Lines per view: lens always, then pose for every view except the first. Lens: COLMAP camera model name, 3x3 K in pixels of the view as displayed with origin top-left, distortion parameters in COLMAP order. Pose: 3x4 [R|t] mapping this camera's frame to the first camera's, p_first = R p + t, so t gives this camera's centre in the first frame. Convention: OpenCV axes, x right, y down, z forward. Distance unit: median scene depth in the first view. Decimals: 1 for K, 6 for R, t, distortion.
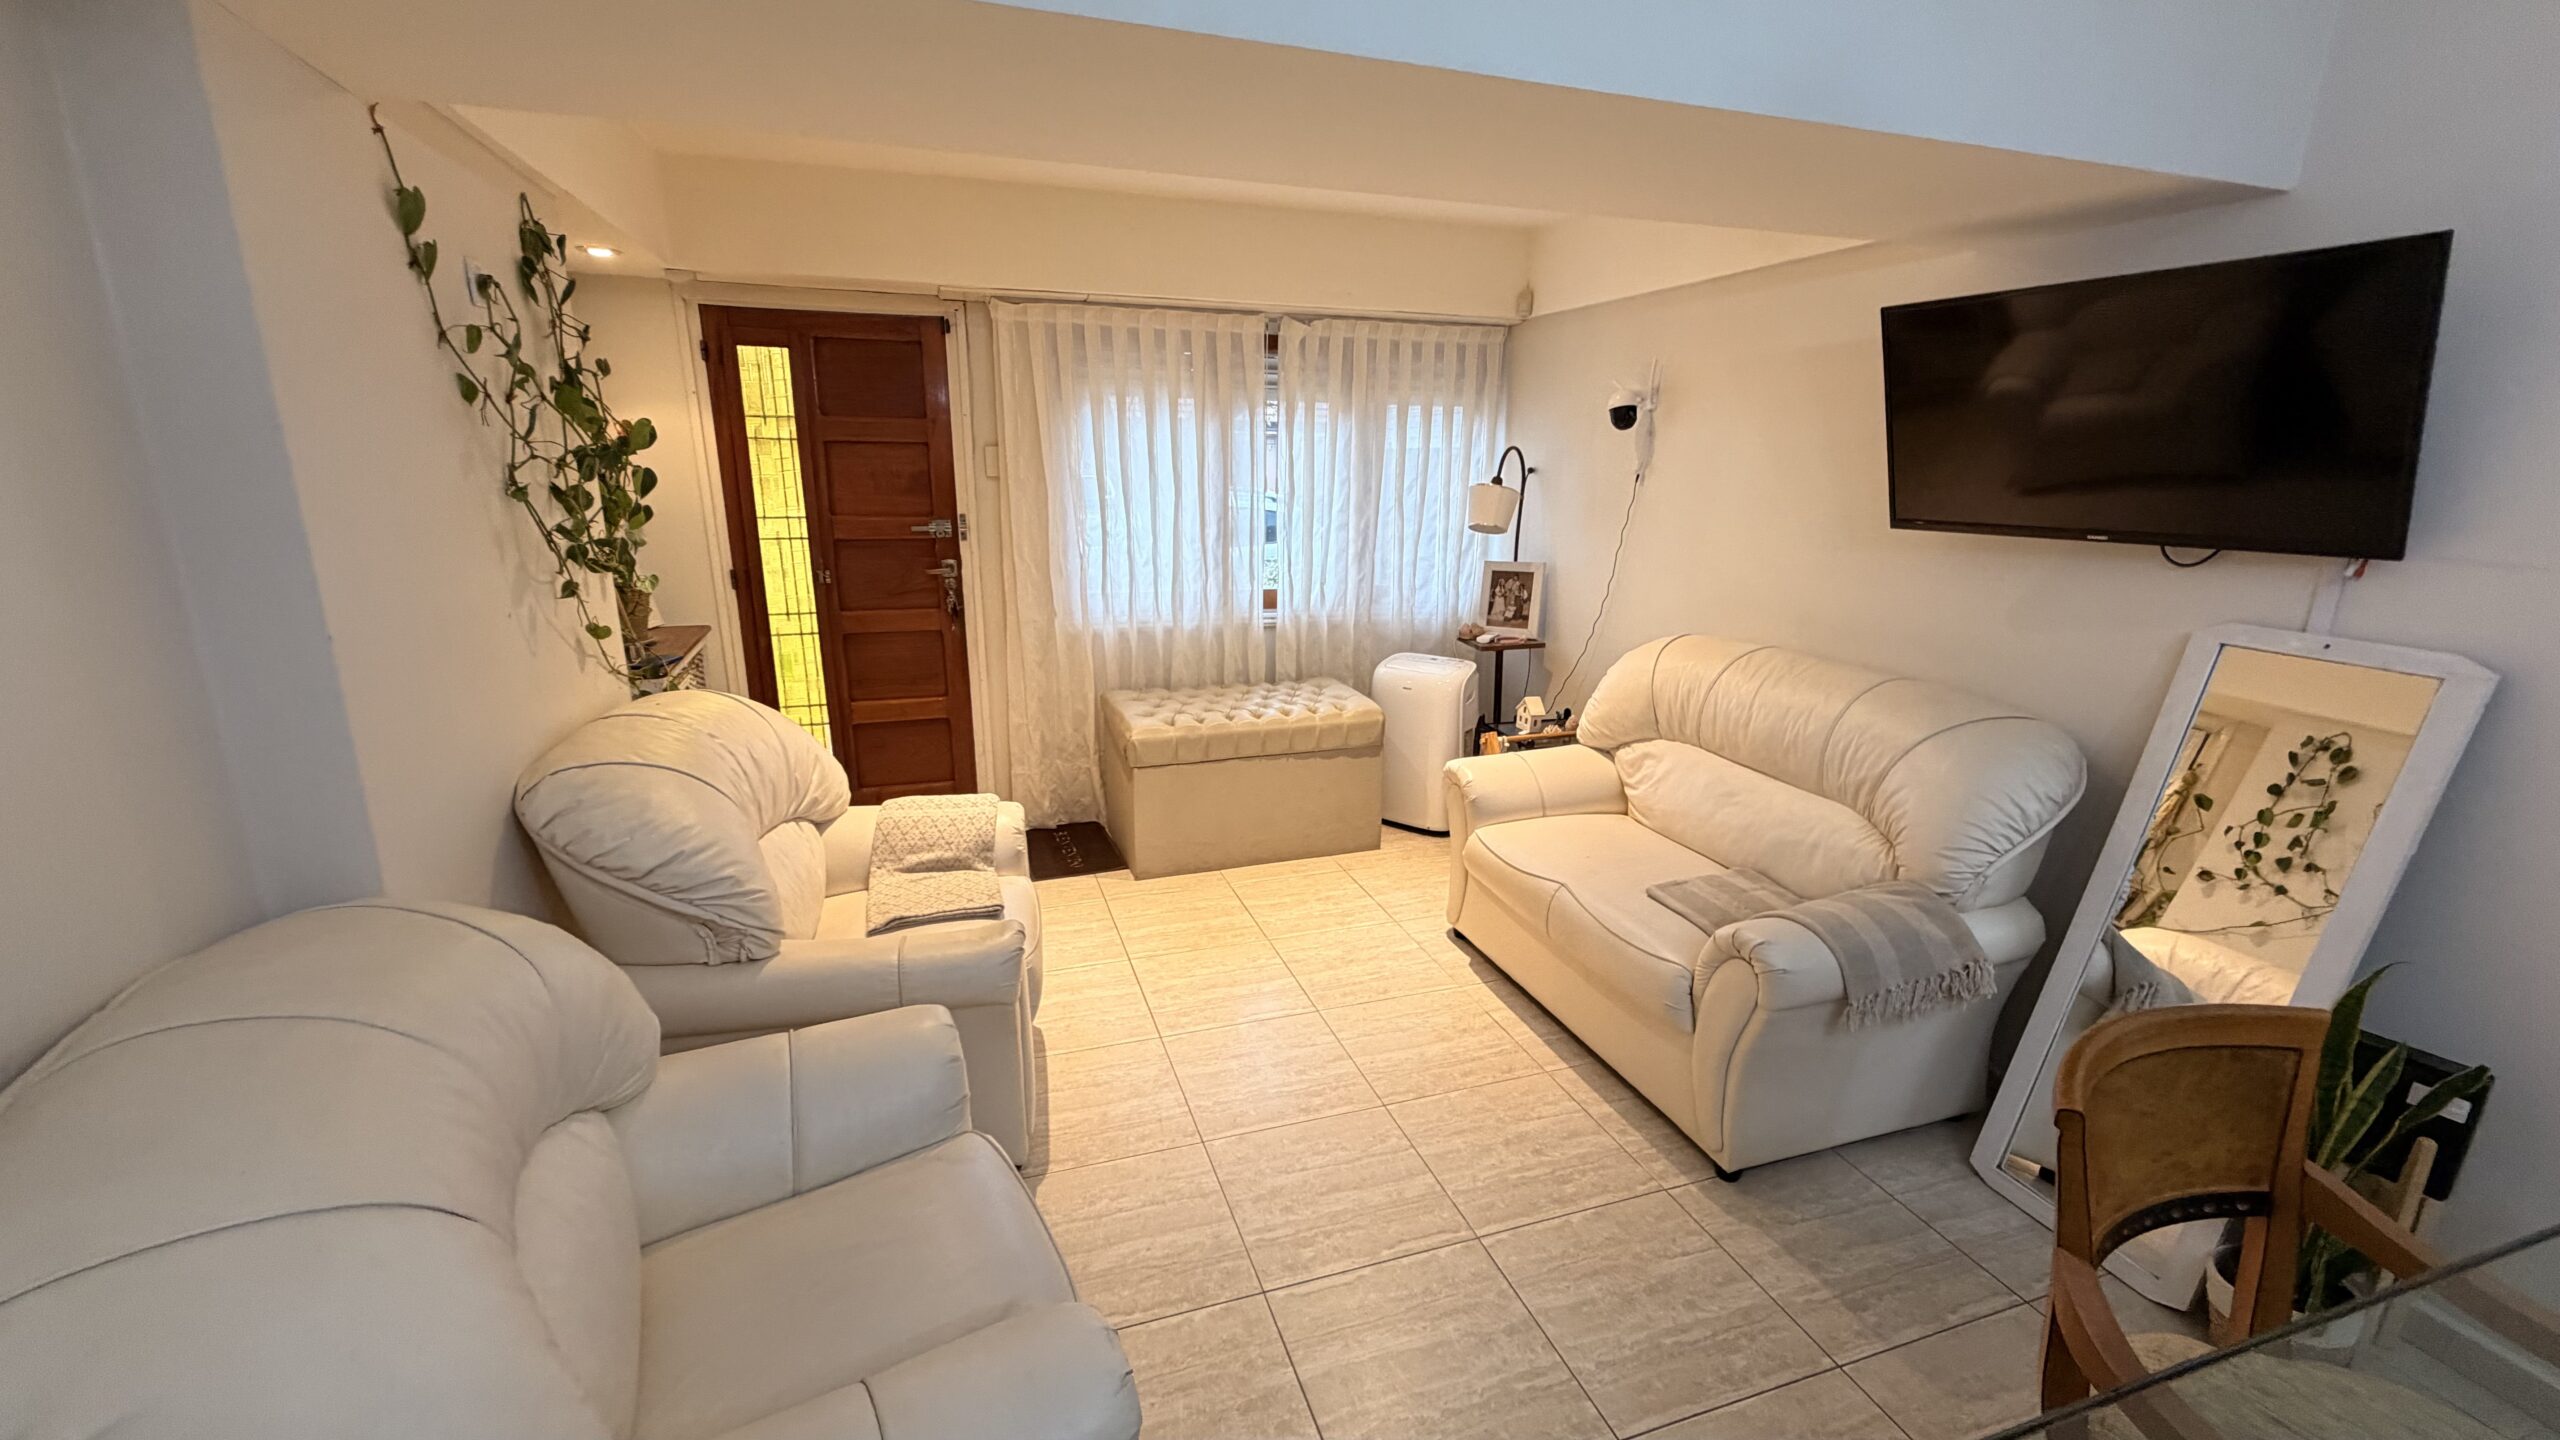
lens RADIAL K [[1031.2, 0, 1280.0], [0, 1031.2, 720.0], [0, 0, 1]] dist [-0.000700, 0.000074]
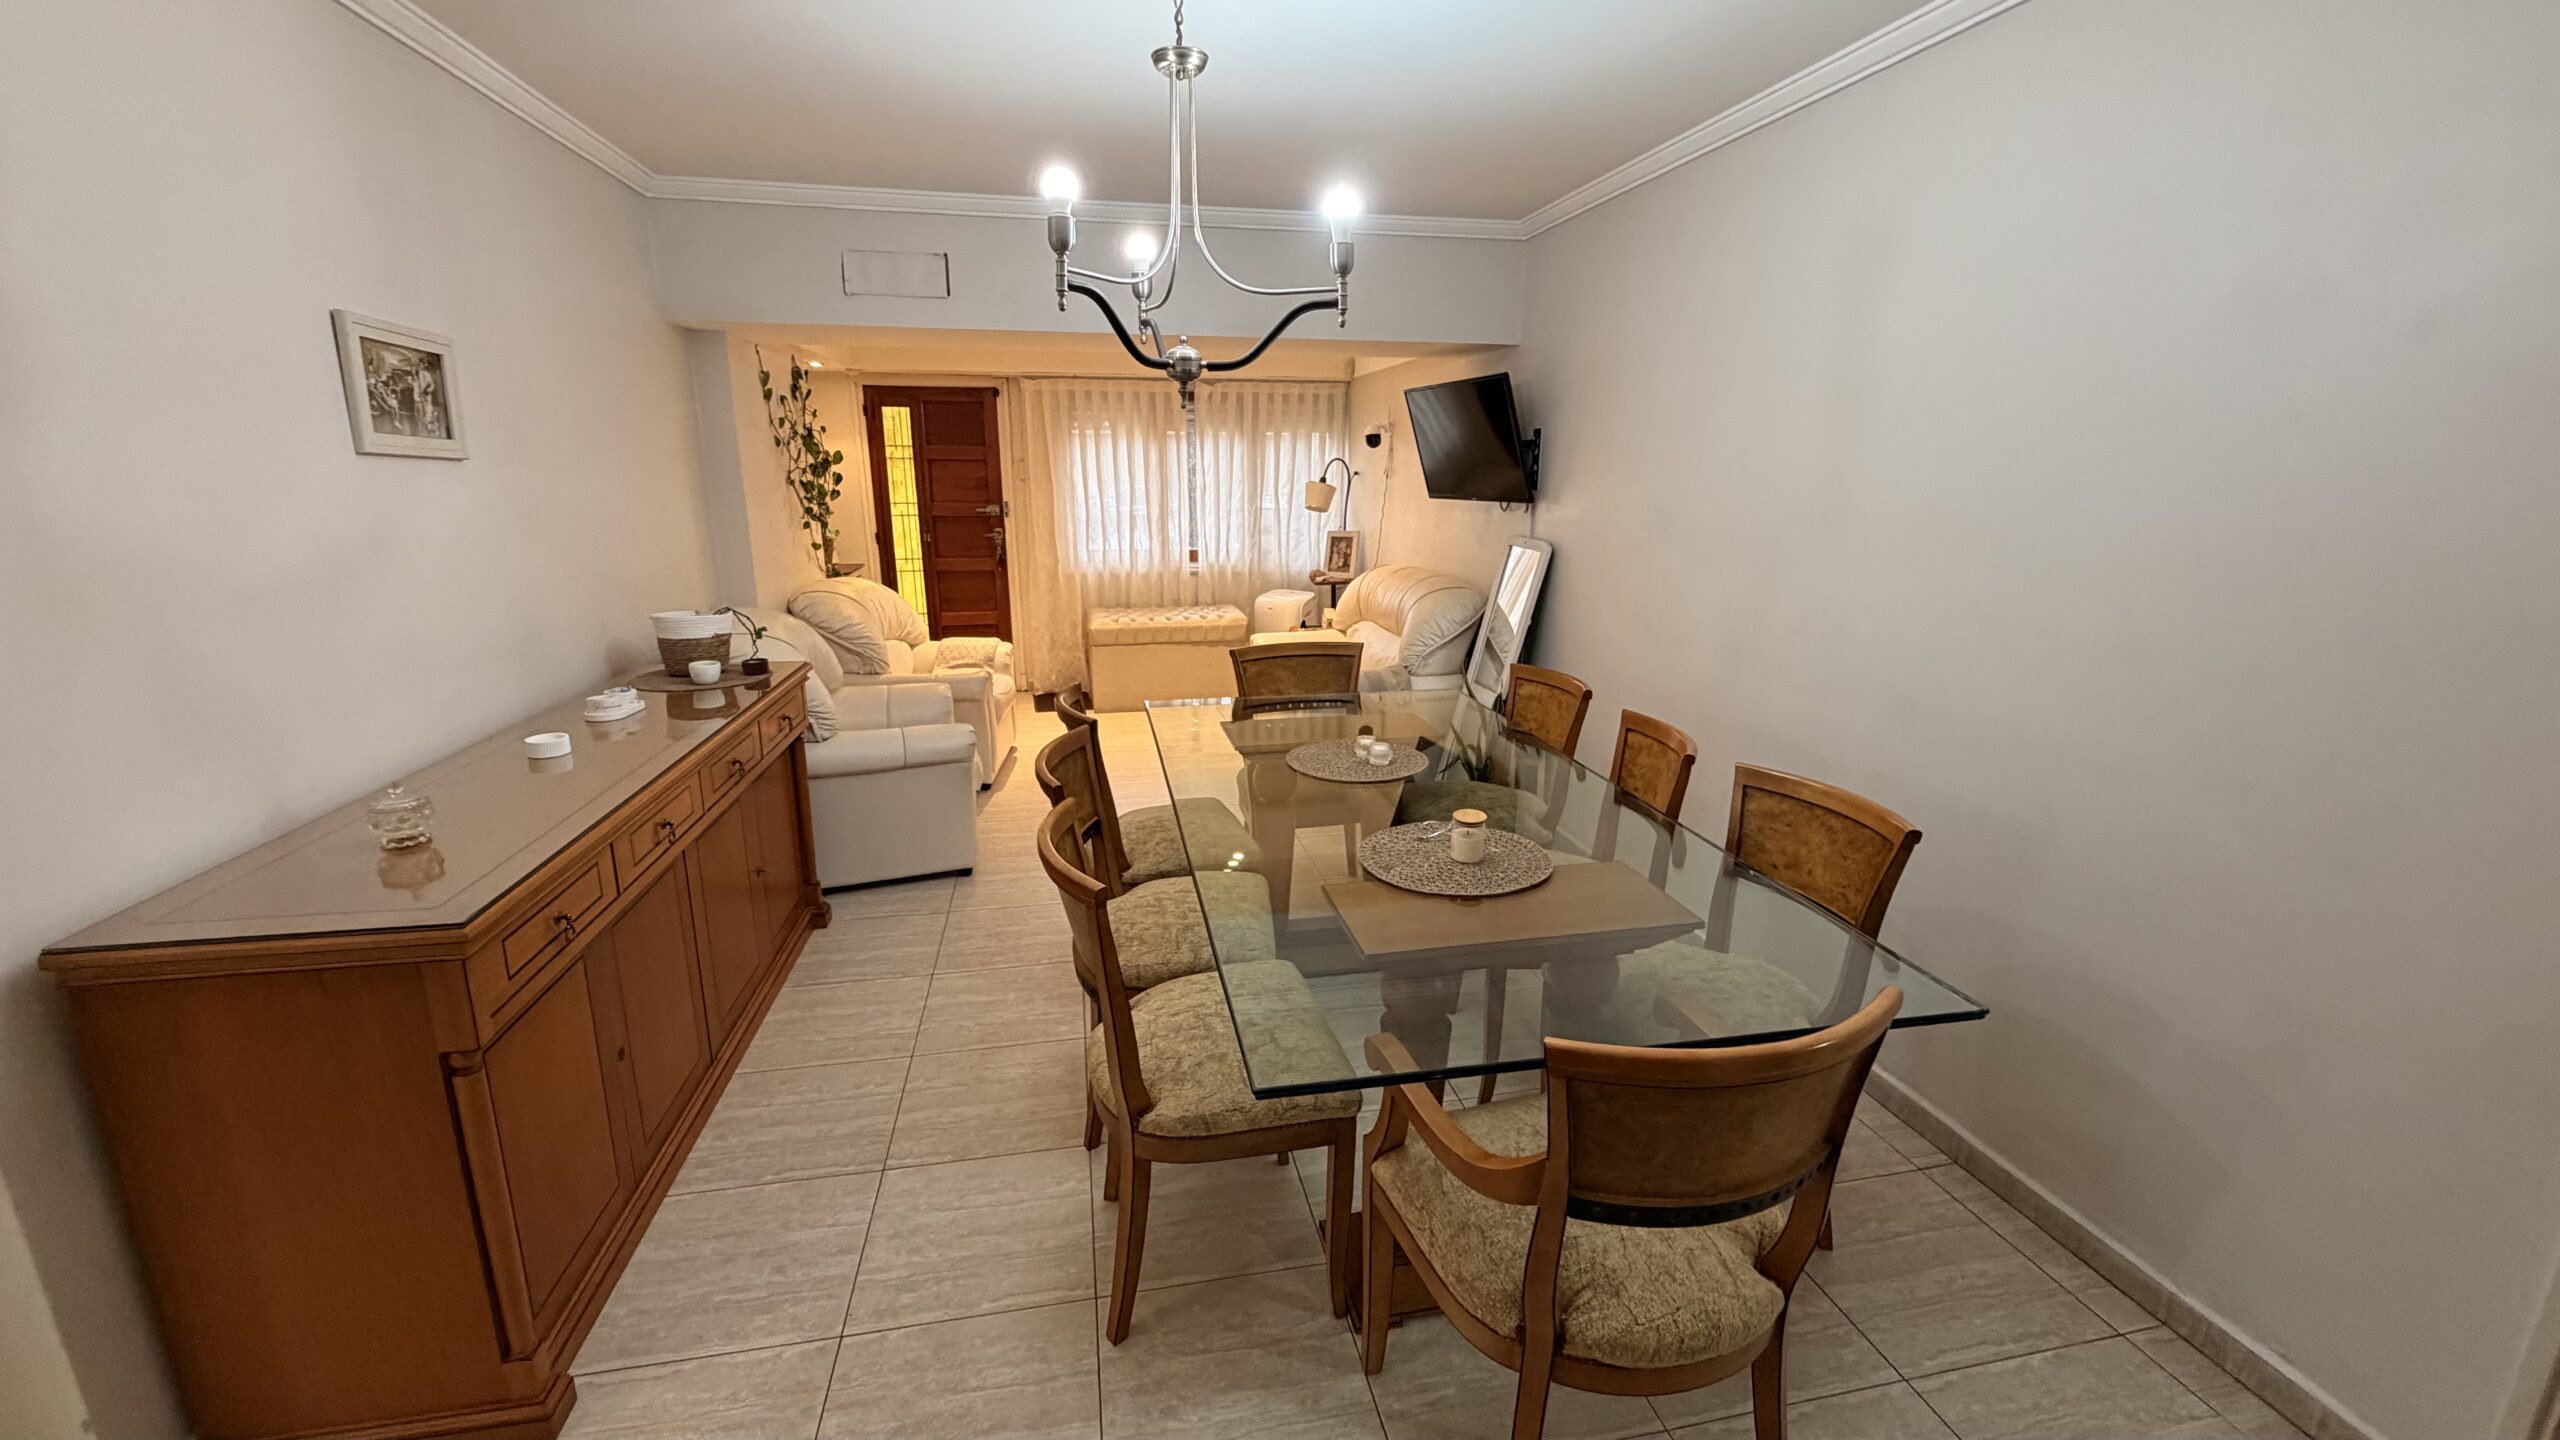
lens RADIAL K [[1023.2, 0, 1269.7], [0, 1023.2, 718.9], [0, 0, 1]] dist [-0.000240, -0.000563]
pose [[0.991923, 0.021010, -0.125088, 0.357636], [-0.022347, 0.999707, -0.009295, 0.171934], [0.124856, 0.012016, 0.992102, -0.641579]]
